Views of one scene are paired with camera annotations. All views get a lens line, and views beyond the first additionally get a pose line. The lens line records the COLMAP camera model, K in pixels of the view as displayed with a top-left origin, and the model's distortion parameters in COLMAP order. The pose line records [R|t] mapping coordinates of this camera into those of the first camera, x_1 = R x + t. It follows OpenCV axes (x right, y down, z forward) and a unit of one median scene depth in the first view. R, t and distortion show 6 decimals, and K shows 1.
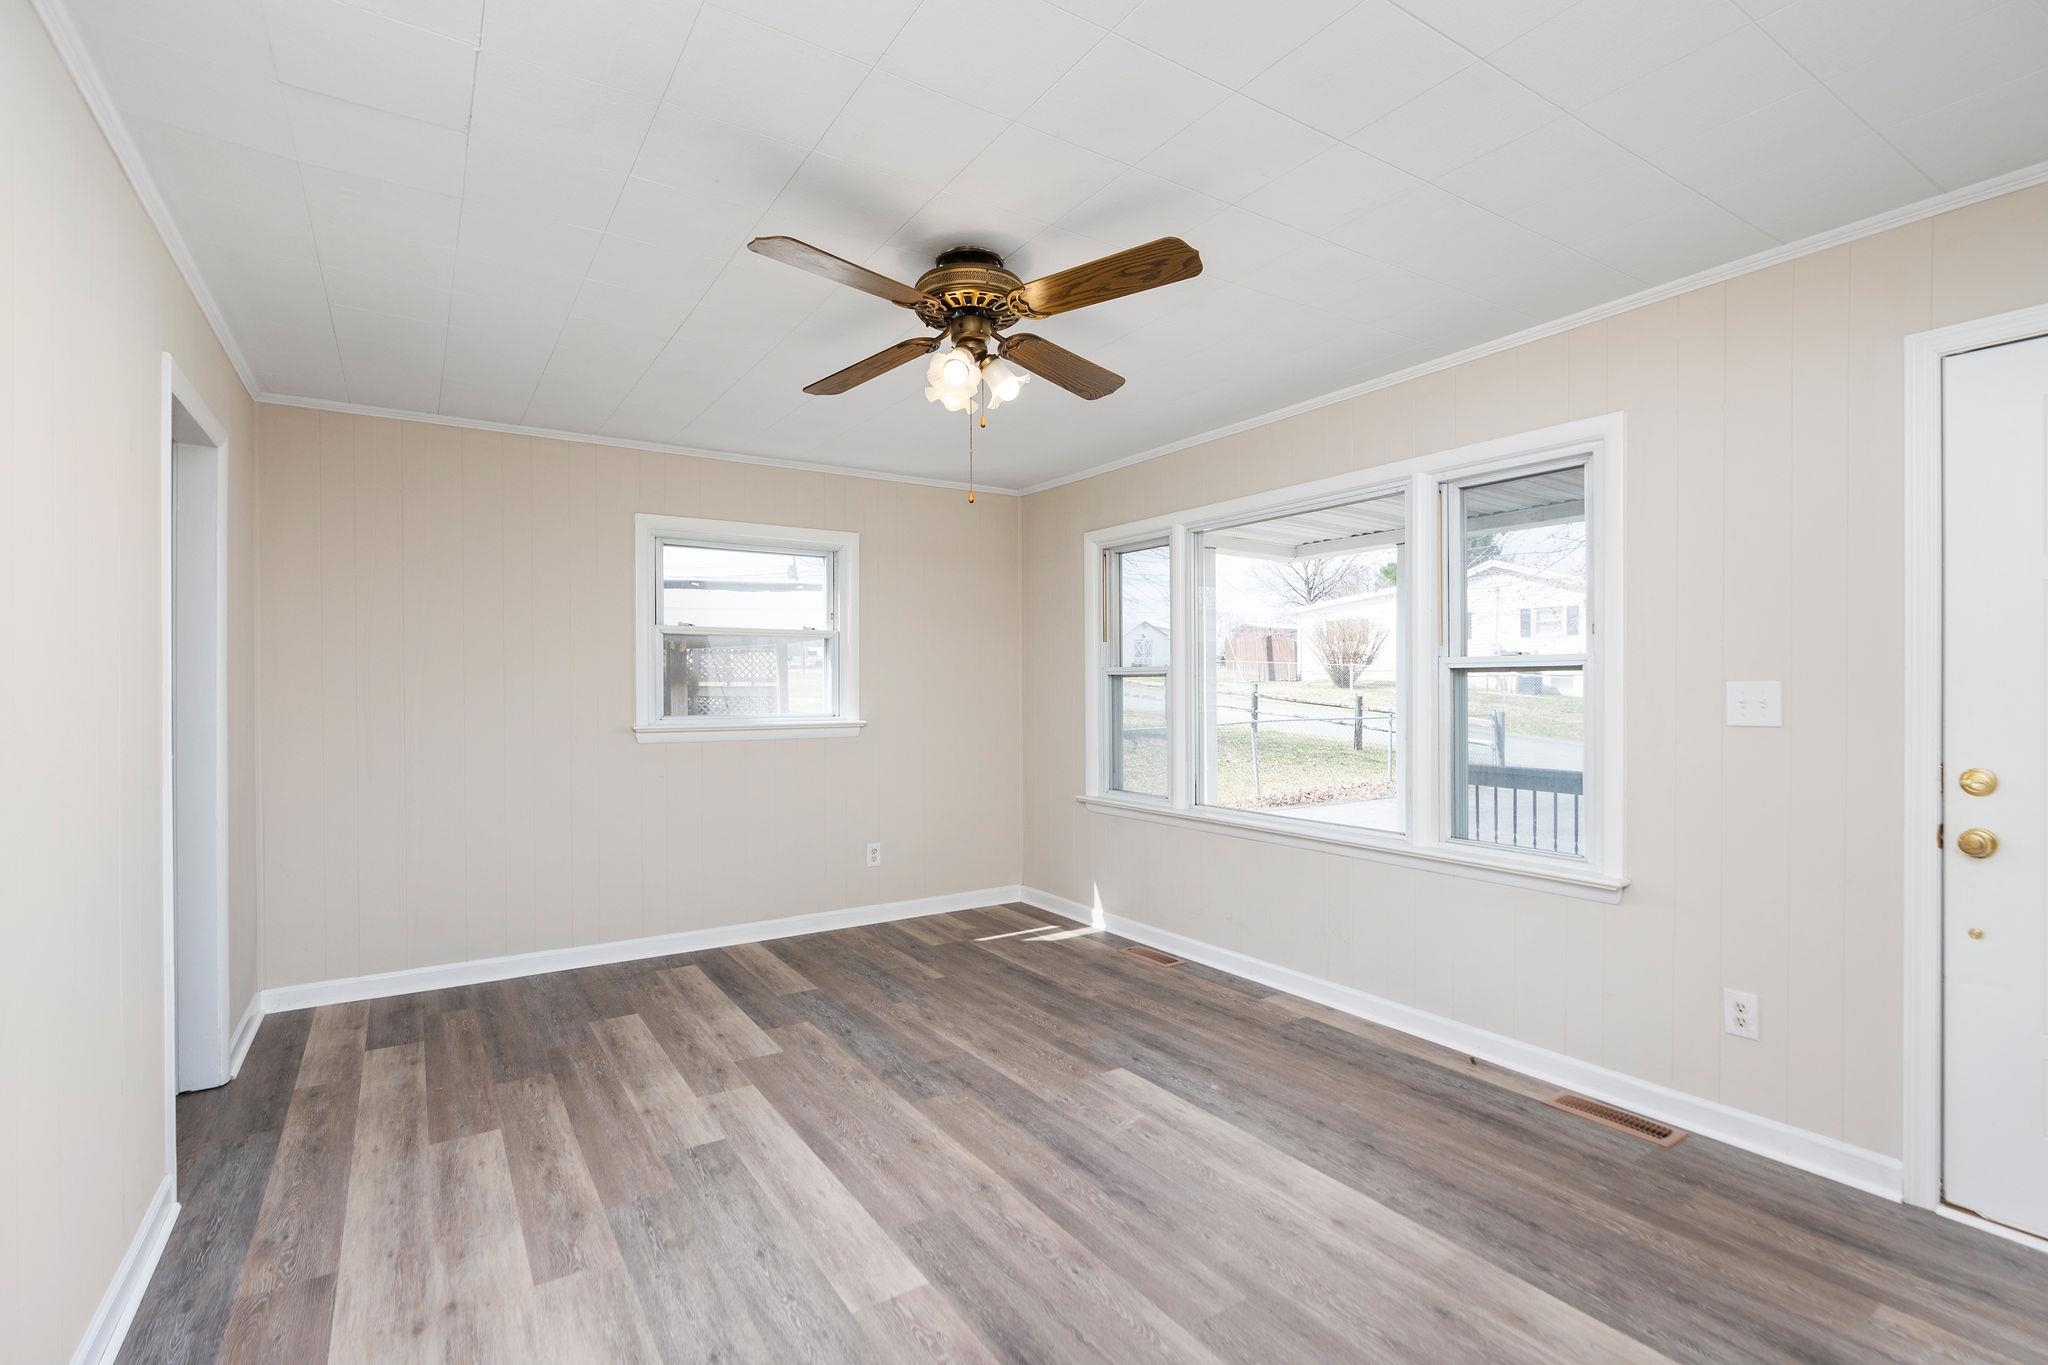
lens RADIAL K [[942.4, 0, 1013.6], [0, 942.4, 691.1], [0, 0, 1]] dist [-0.003043, 0.005390]
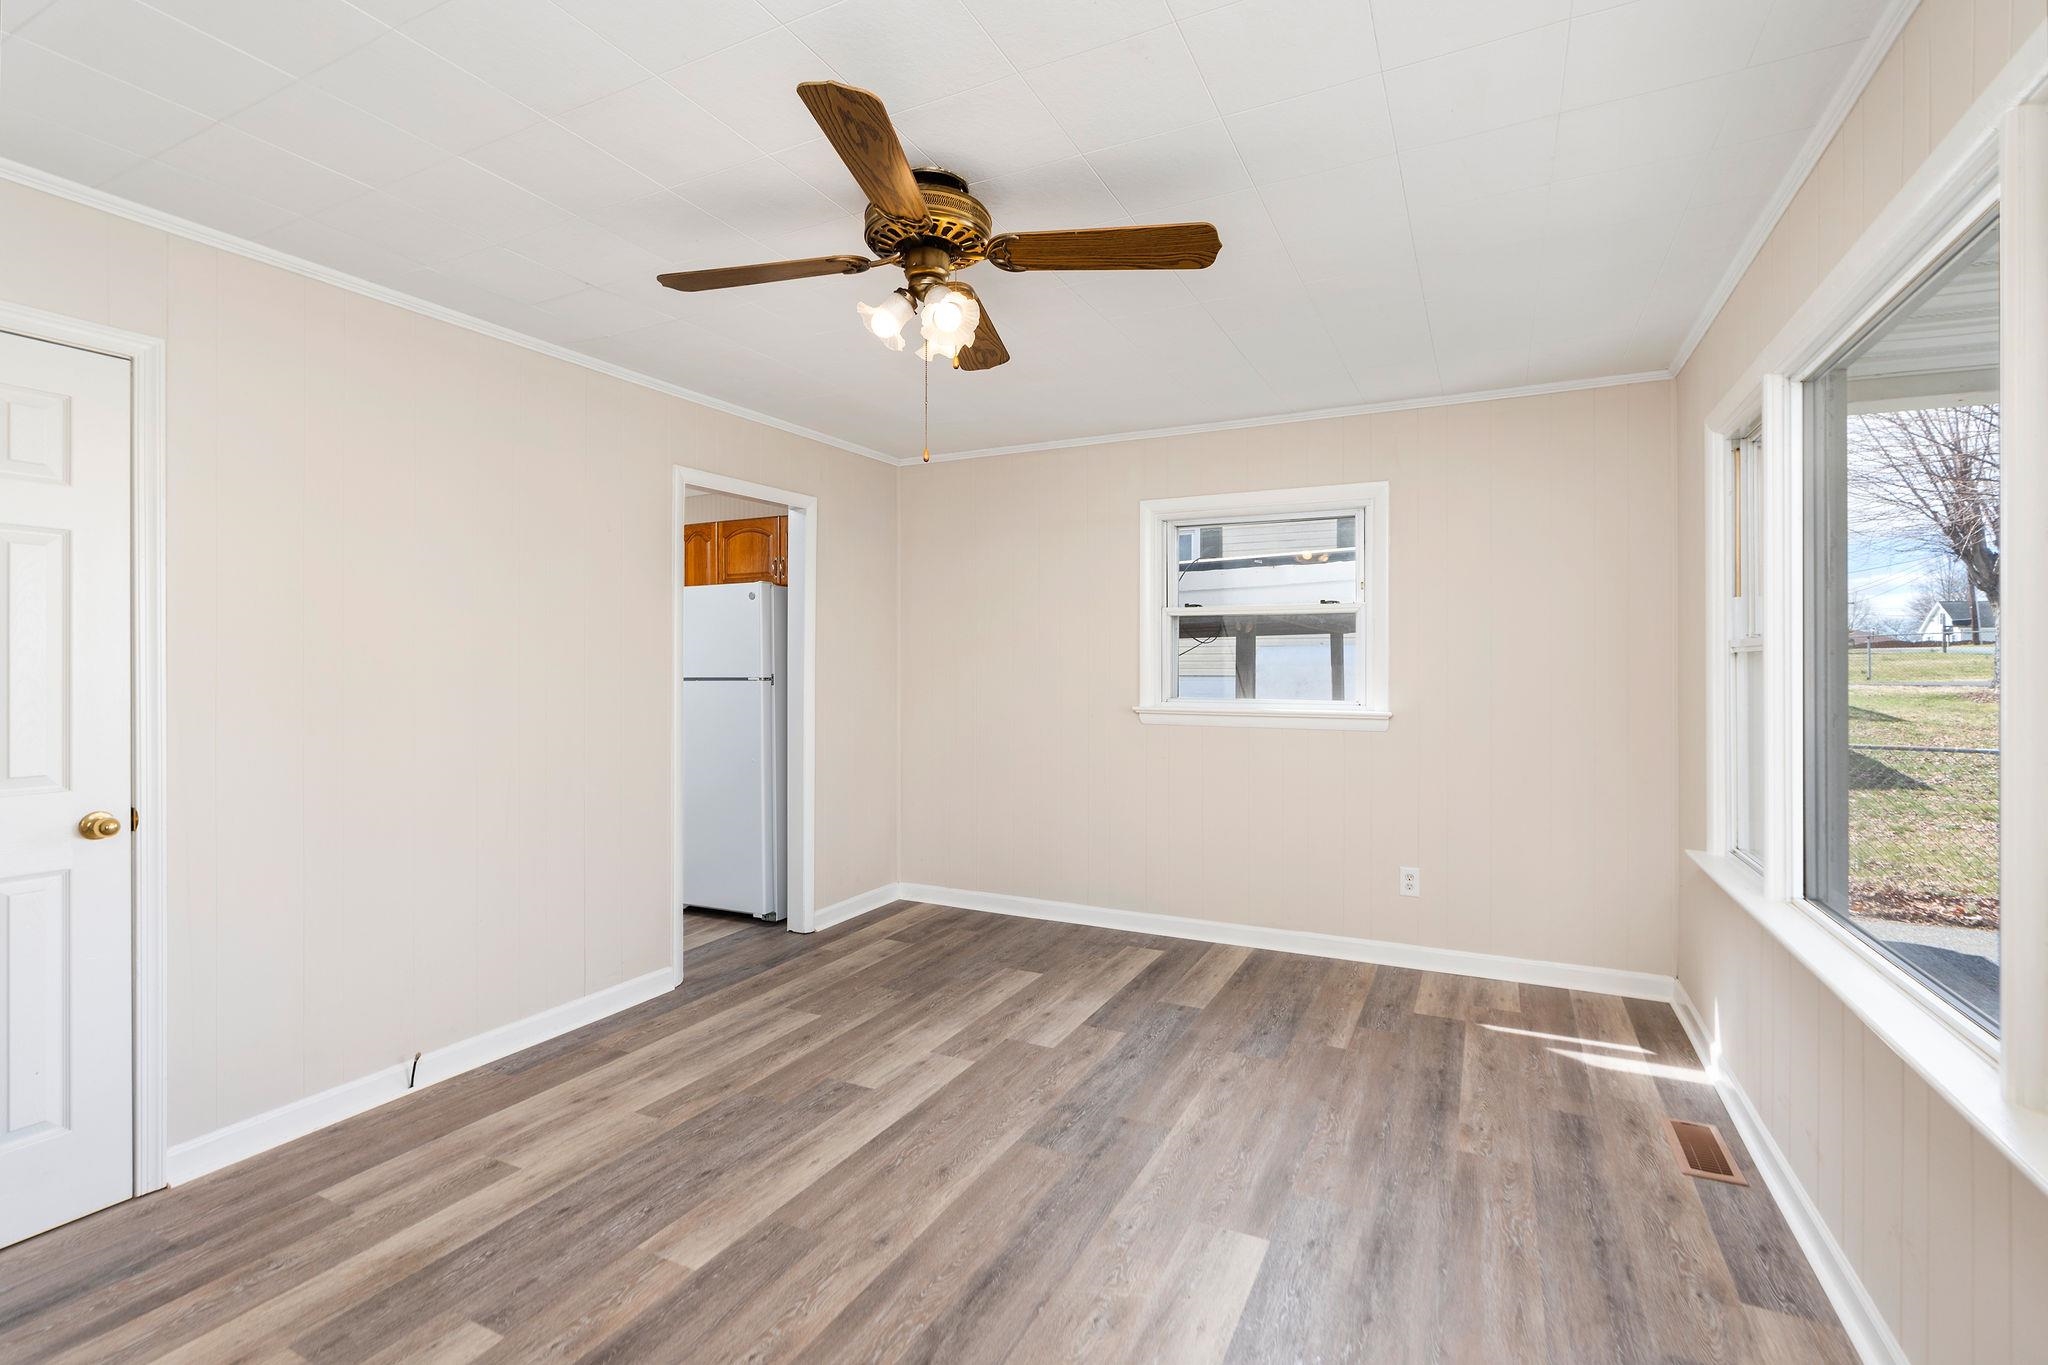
lens RADIAL K [[942.4, 0, 1013.6], [0, 942.4, 691.1], [0, 0, 1]] dist [-0.003043, 0.005390]
pose [[0.508195, 0.025952, -0.860851, 0.532378], [-0.005737, 0.999626, 0.026748, -0.010678], [0.861223, -0.008655, 0.508153, 0.449176]]
